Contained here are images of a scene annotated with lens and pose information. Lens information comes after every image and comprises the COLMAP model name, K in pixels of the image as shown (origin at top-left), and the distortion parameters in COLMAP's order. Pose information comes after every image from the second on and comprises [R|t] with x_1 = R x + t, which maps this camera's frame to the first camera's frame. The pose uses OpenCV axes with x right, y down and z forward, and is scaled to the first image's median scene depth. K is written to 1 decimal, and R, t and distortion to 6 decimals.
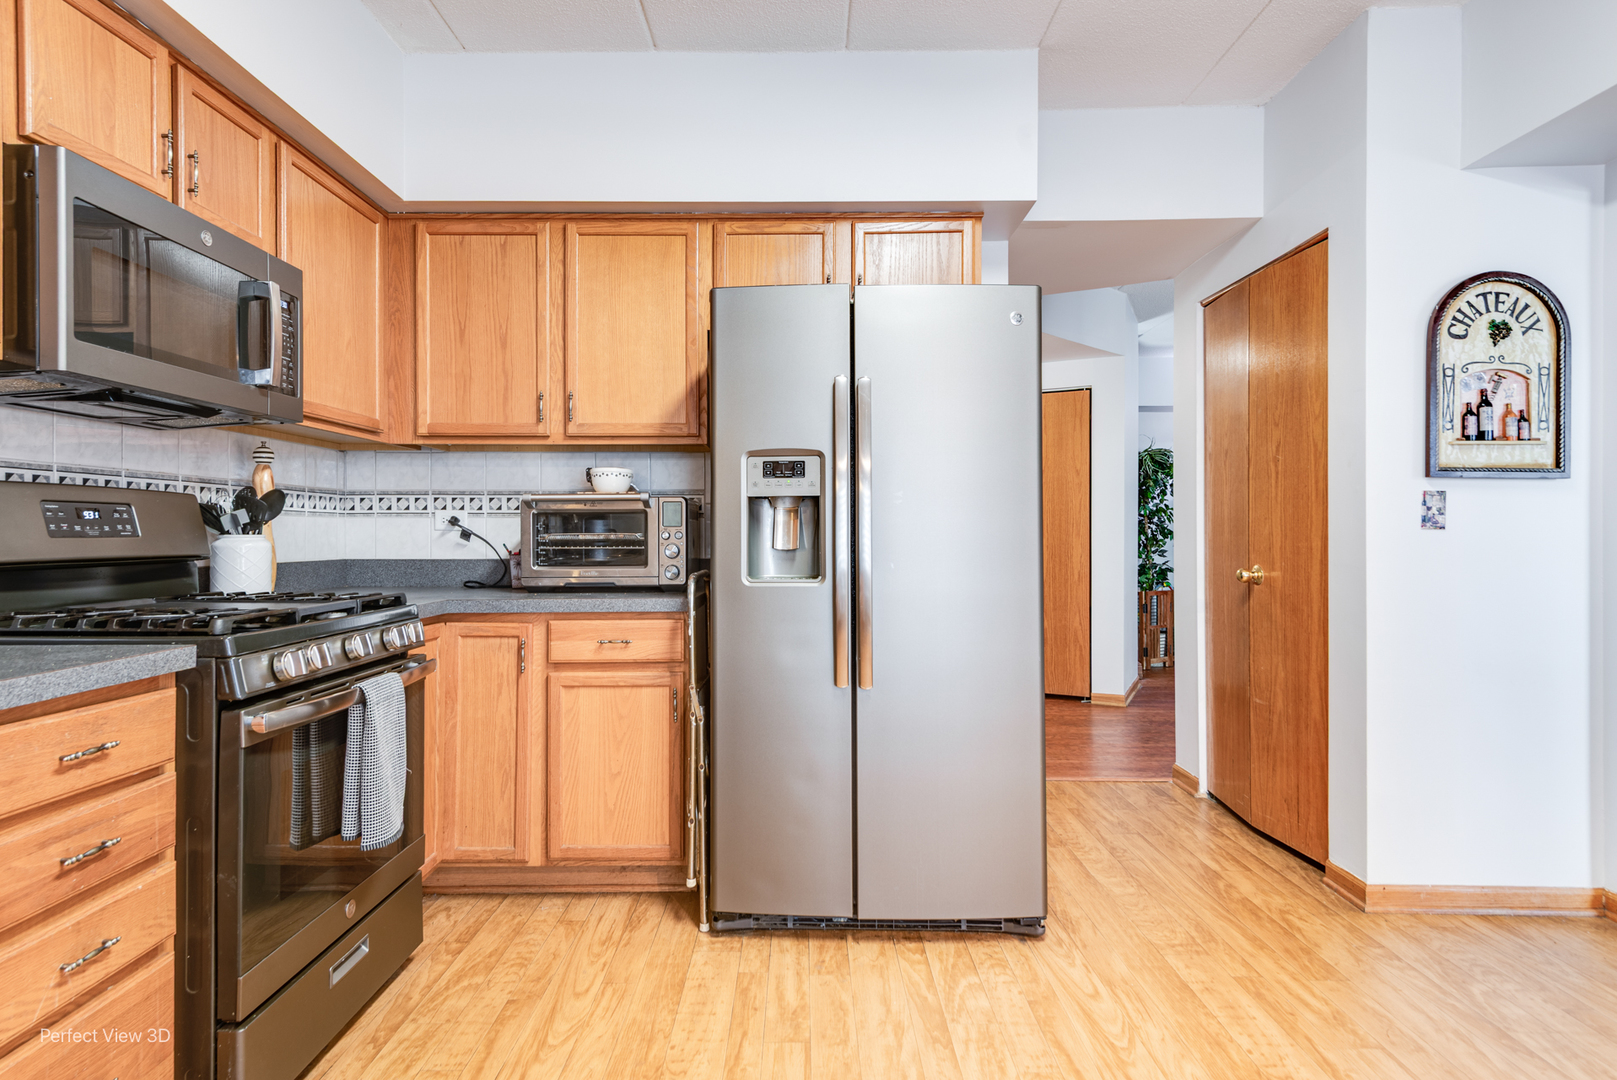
lens RADIAL K [[860.3, 0, 808.5], [0, 860.3, 540.0], [0, 0, 1]] dist [0.002975, -0.000206]
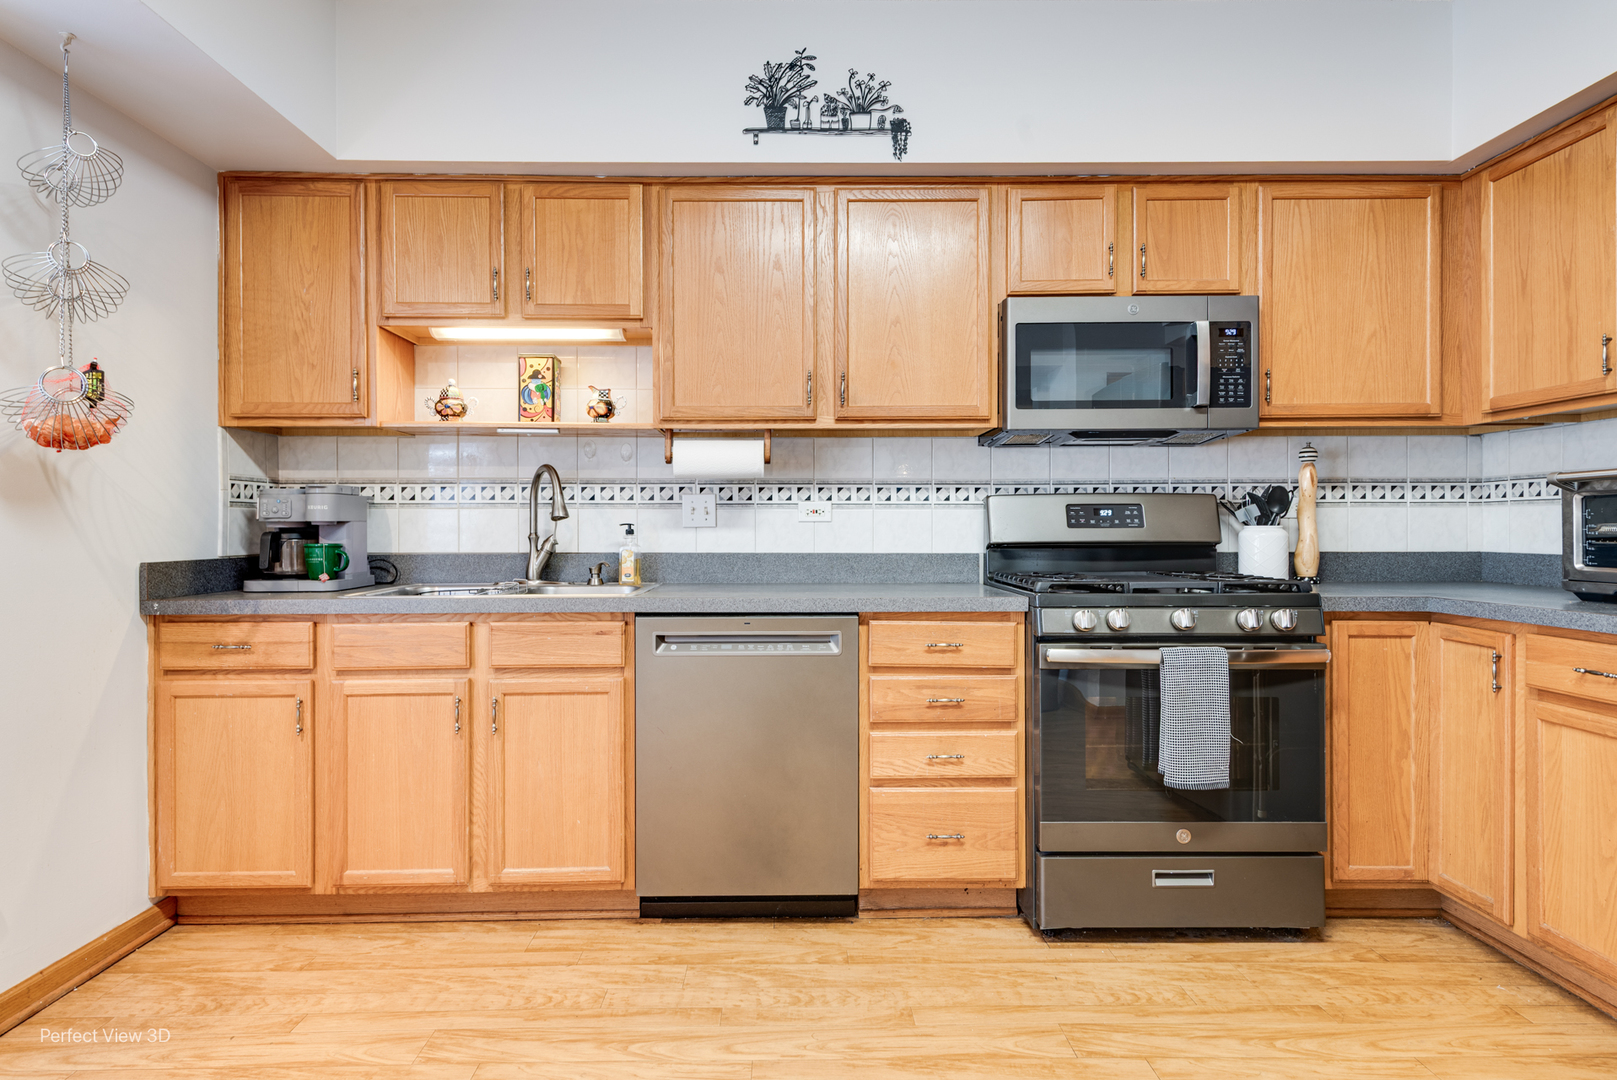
lens RADIAL K [[905.8, 0, 808.5], [0, 905.8, 540.0], [0, 0, 1]] dist [-0.022519, 0.000057]
pose [[0.011209, 0.013801, -0.999842, 0.513139], [-0.003838, 0.999898, 0.013759, -0.001108], [0.999930, 0.003683, 0.011261, 0.329745]]
